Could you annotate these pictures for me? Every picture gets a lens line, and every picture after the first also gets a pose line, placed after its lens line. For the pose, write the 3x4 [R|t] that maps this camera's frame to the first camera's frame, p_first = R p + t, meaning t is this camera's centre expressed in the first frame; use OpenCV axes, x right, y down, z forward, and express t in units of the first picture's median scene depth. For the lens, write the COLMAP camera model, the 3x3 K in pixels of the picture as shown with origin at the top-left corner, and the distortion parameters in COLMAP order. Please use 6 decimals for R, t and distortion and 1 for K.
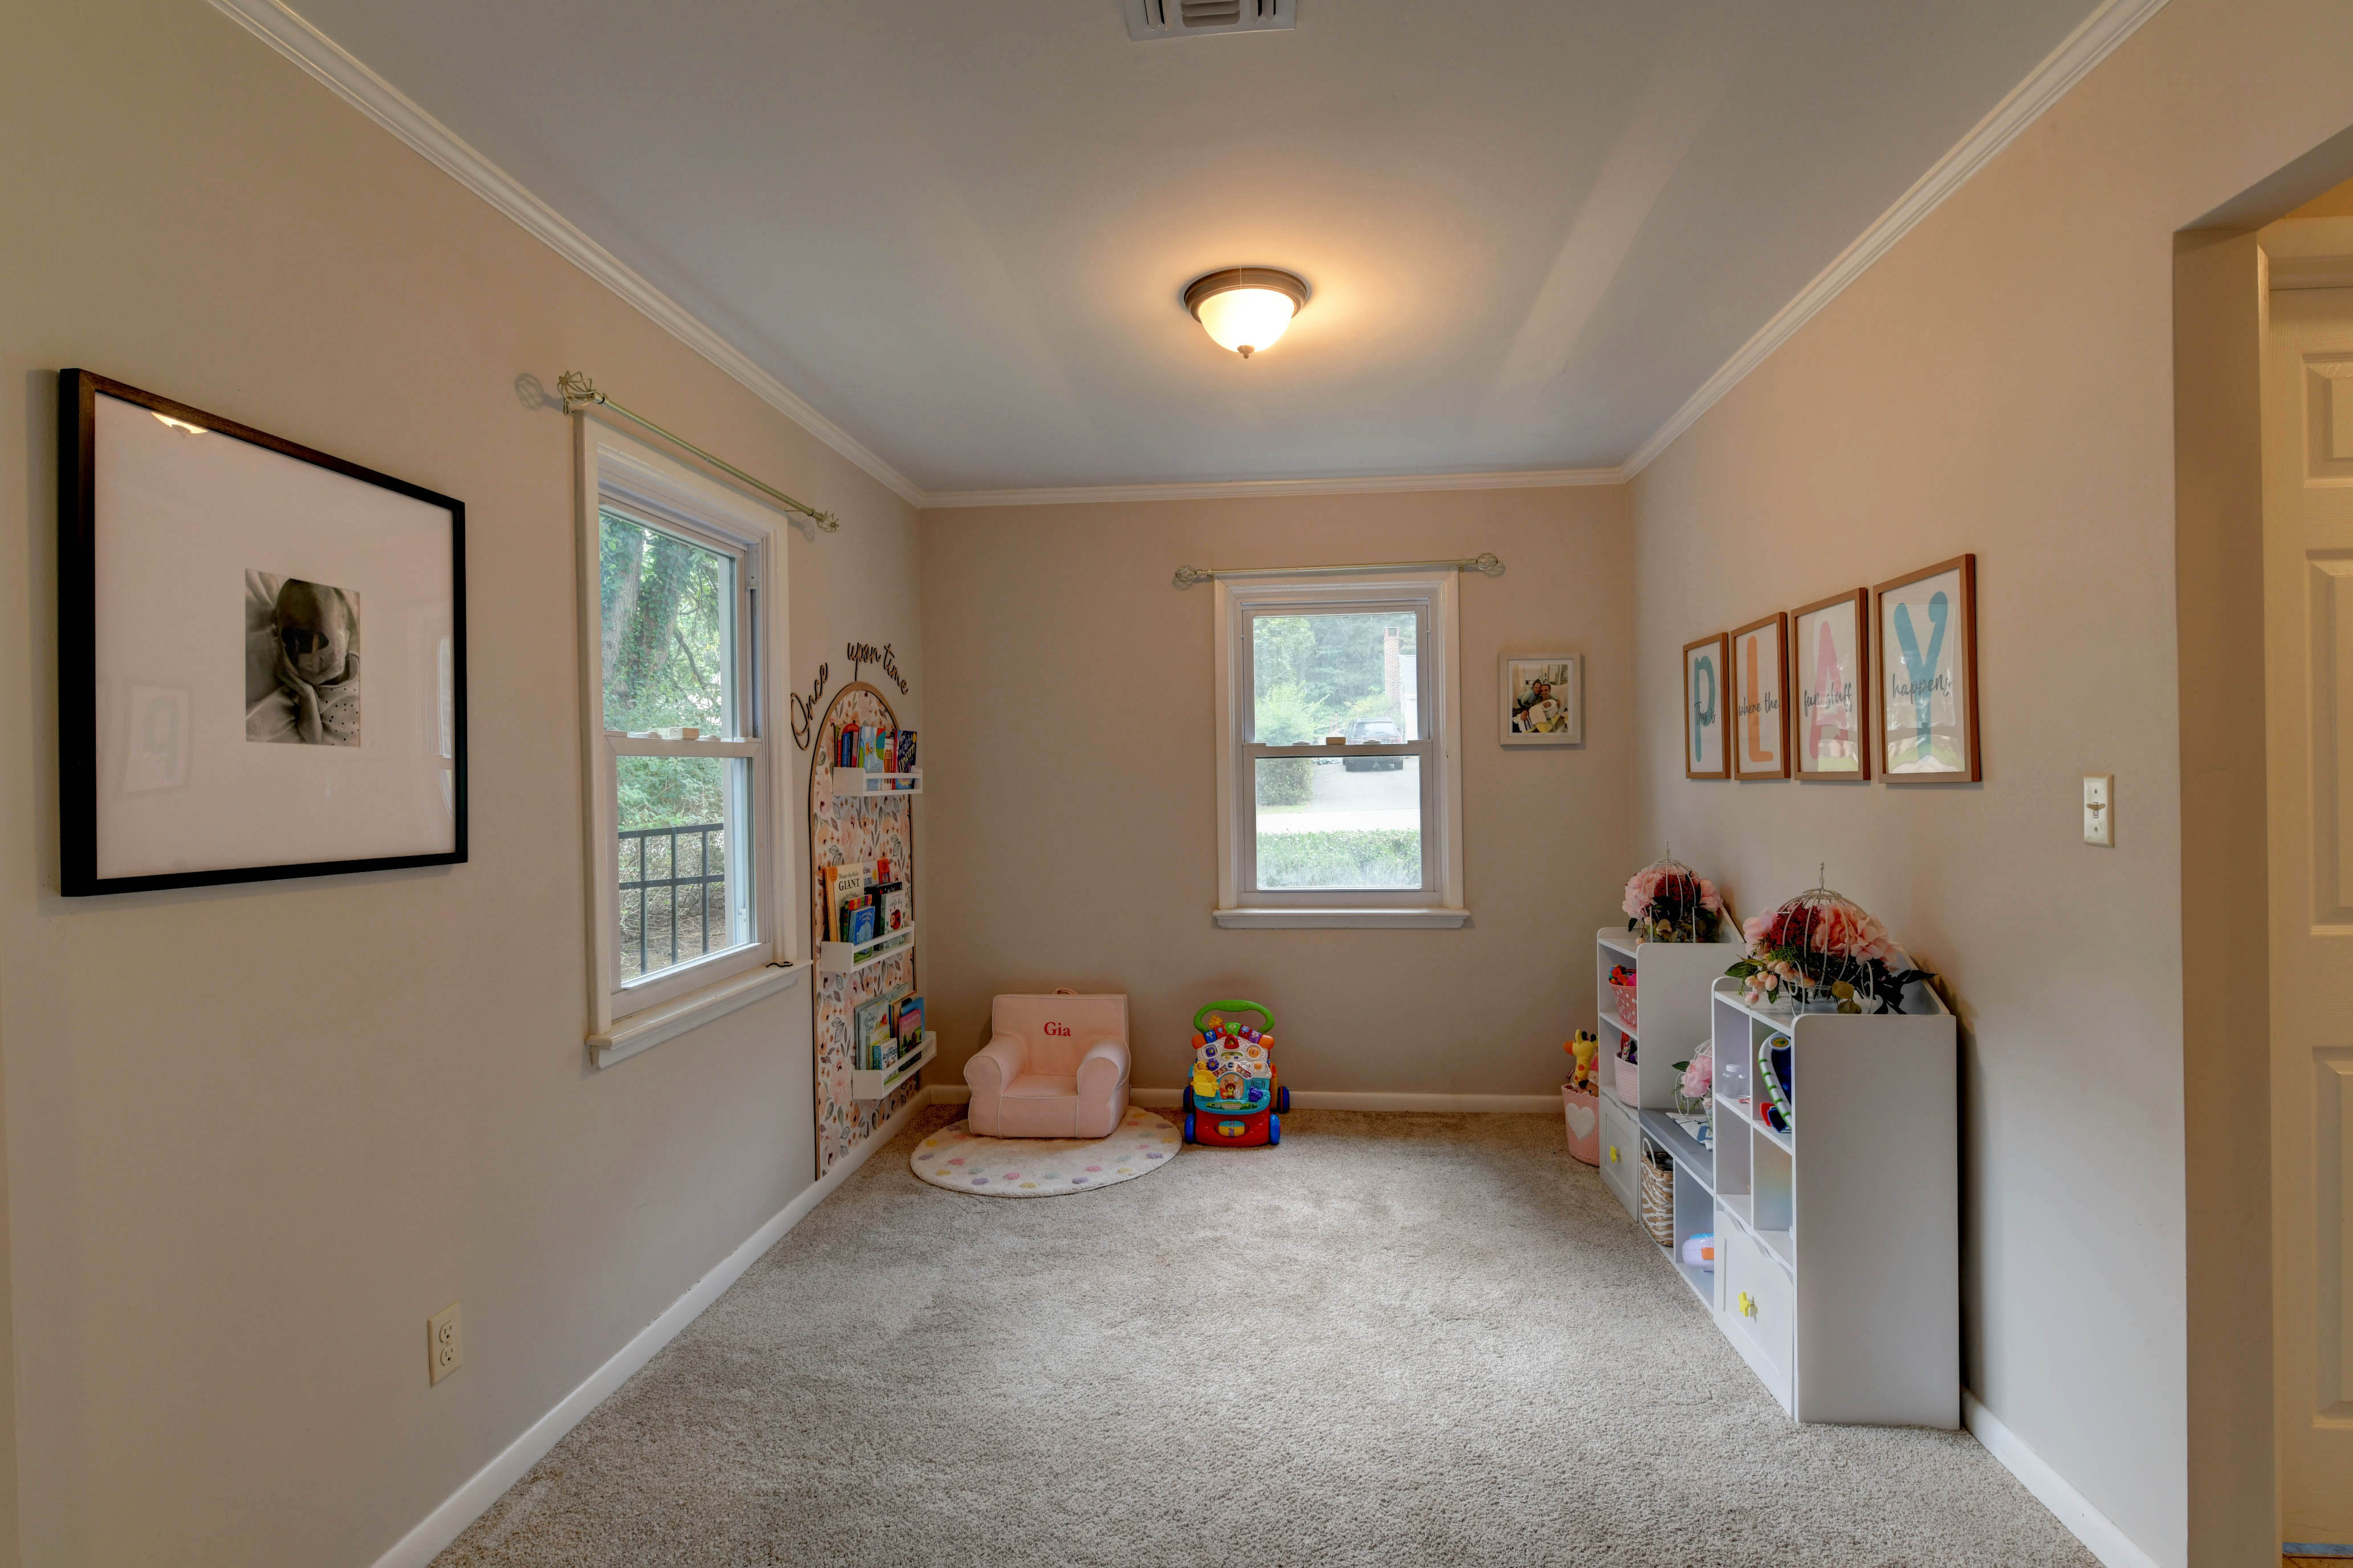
lens RADIAL K [[1111.0, 0, 1184.9], [0, 1111.0, 767.1], [0, 0, 1]] dist [-0.000858, -0.000038]
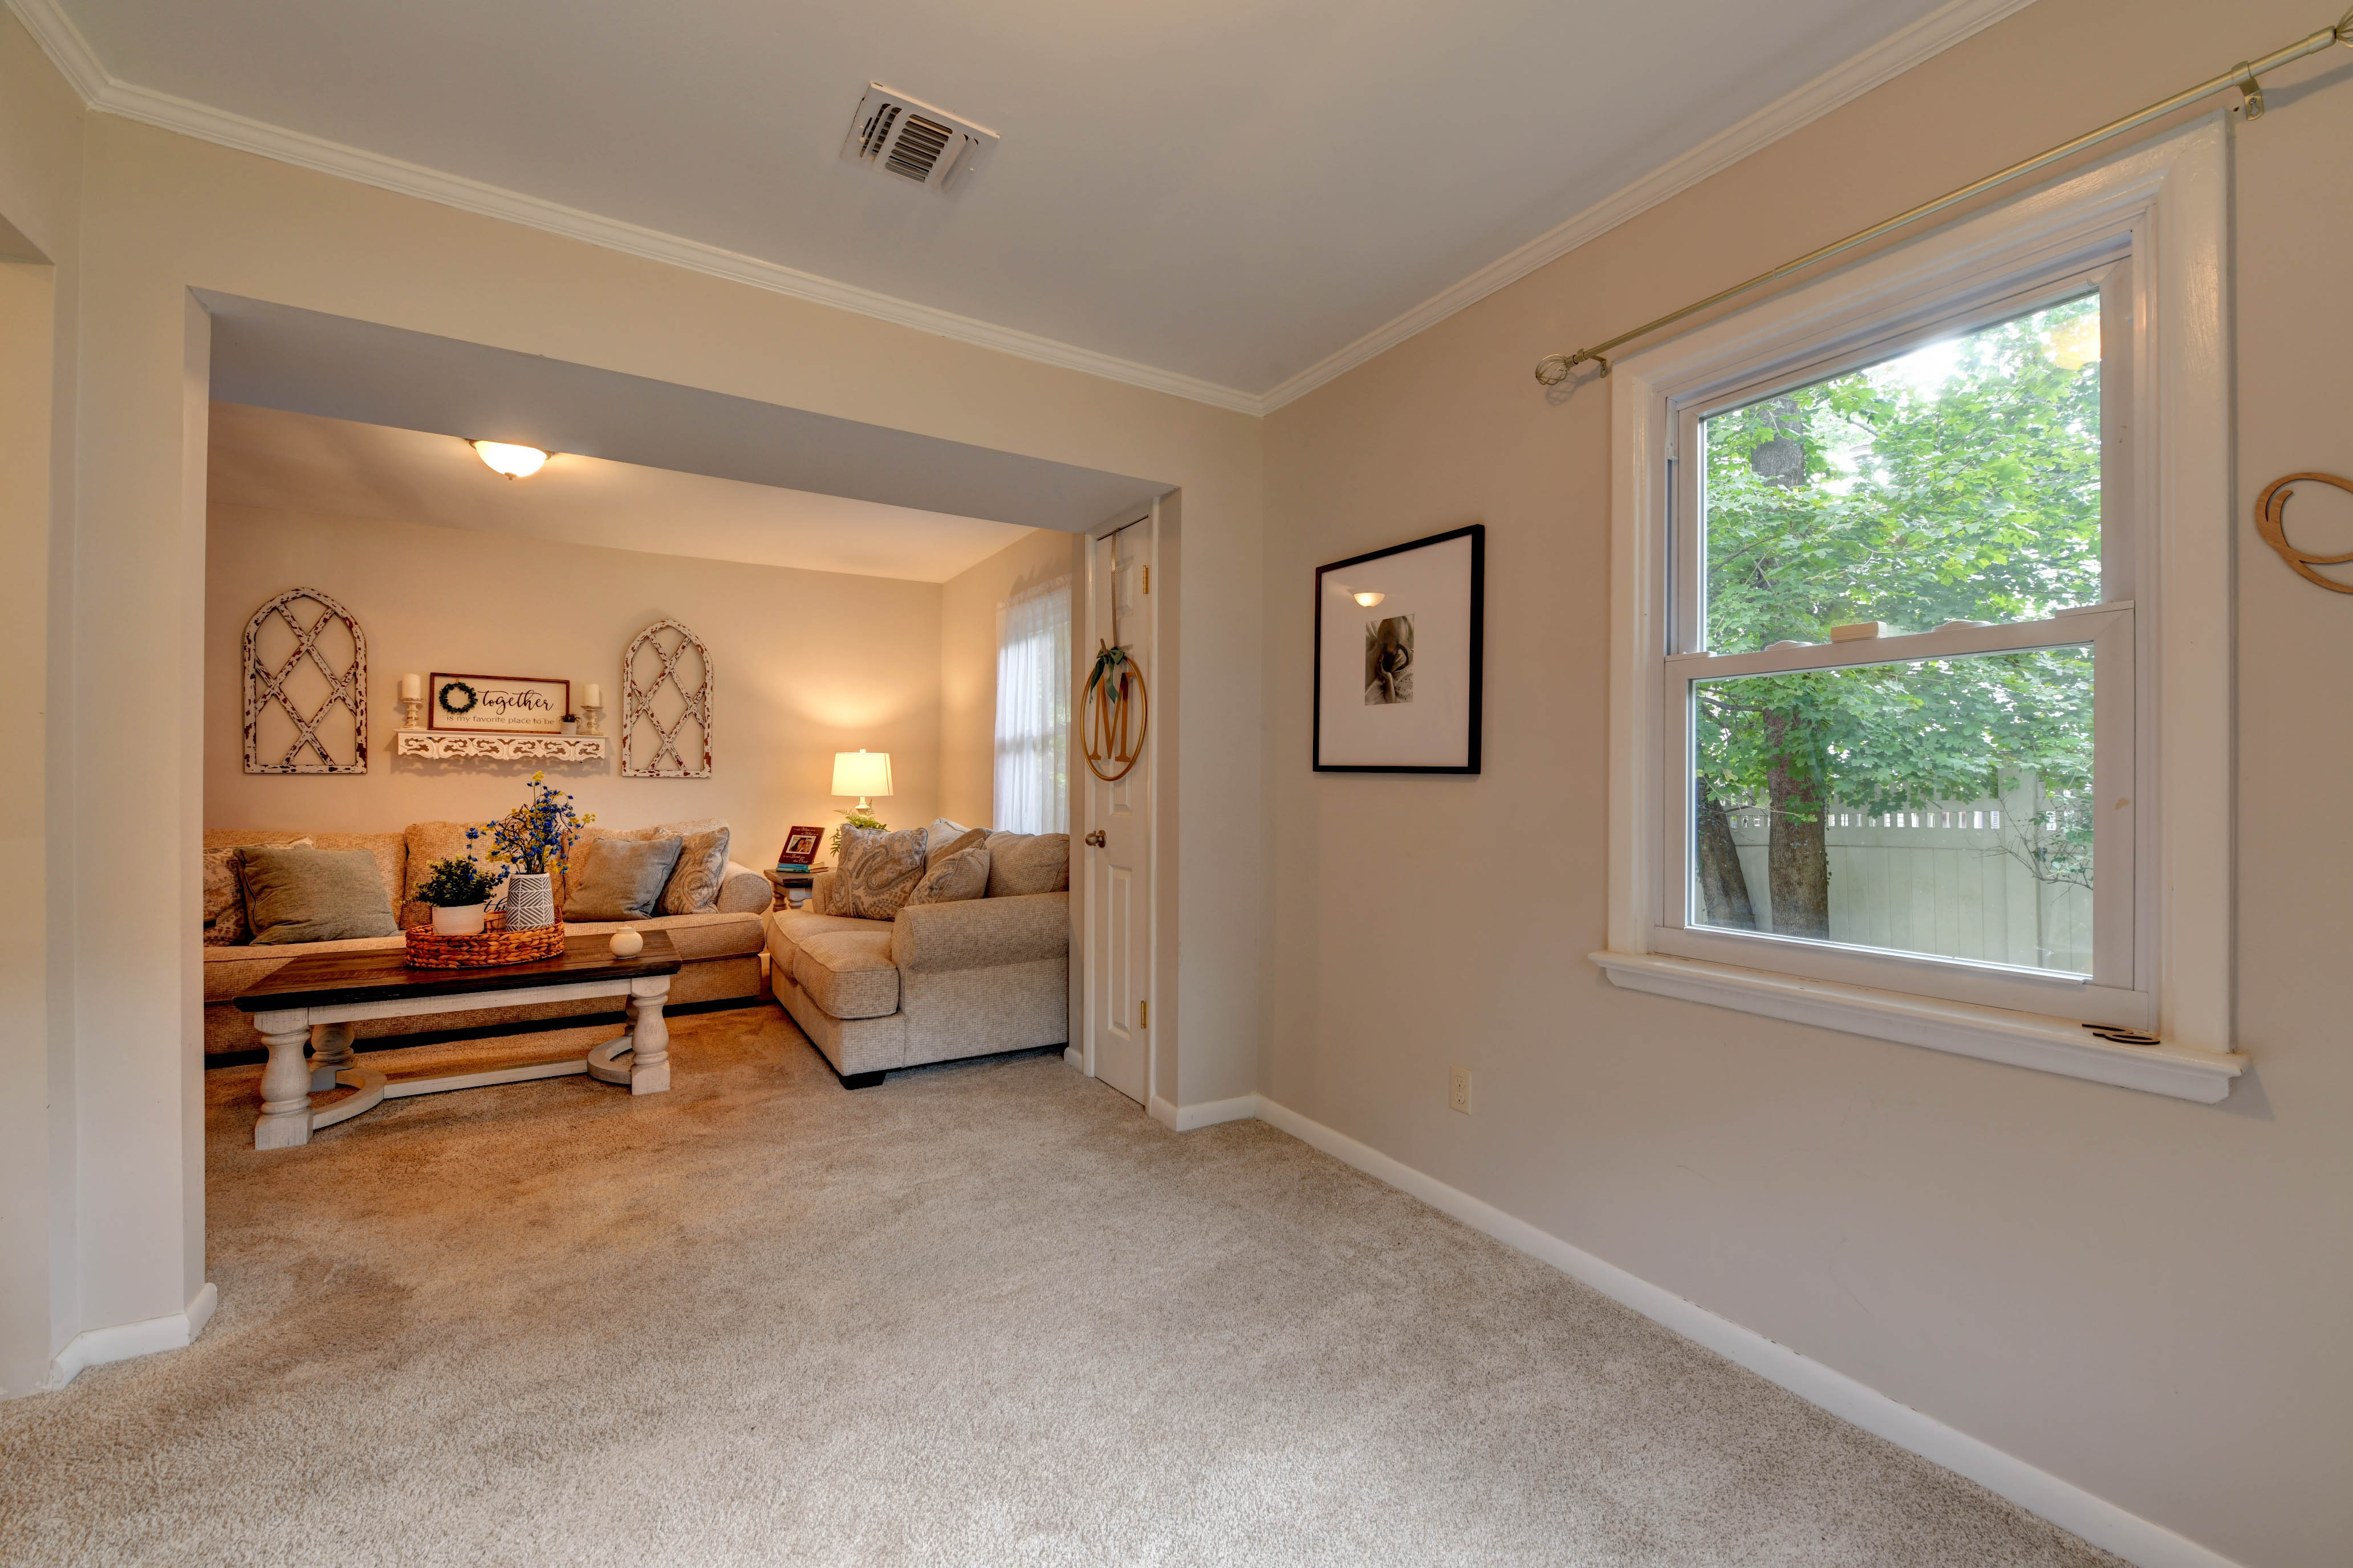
lens RADIAL K [[930.1, 0, 1184.6], [0, 930.1, 783.2], [0, 0, 1]] dist [-0.010903, -0.000365]
pose [[-0.783893, 0.004260, -0.620881, 0.457122], [0.002218, 0.999989, 0.004062, 0.104688], [0.620892, 0.001807, -0.783894, 1.966592]]
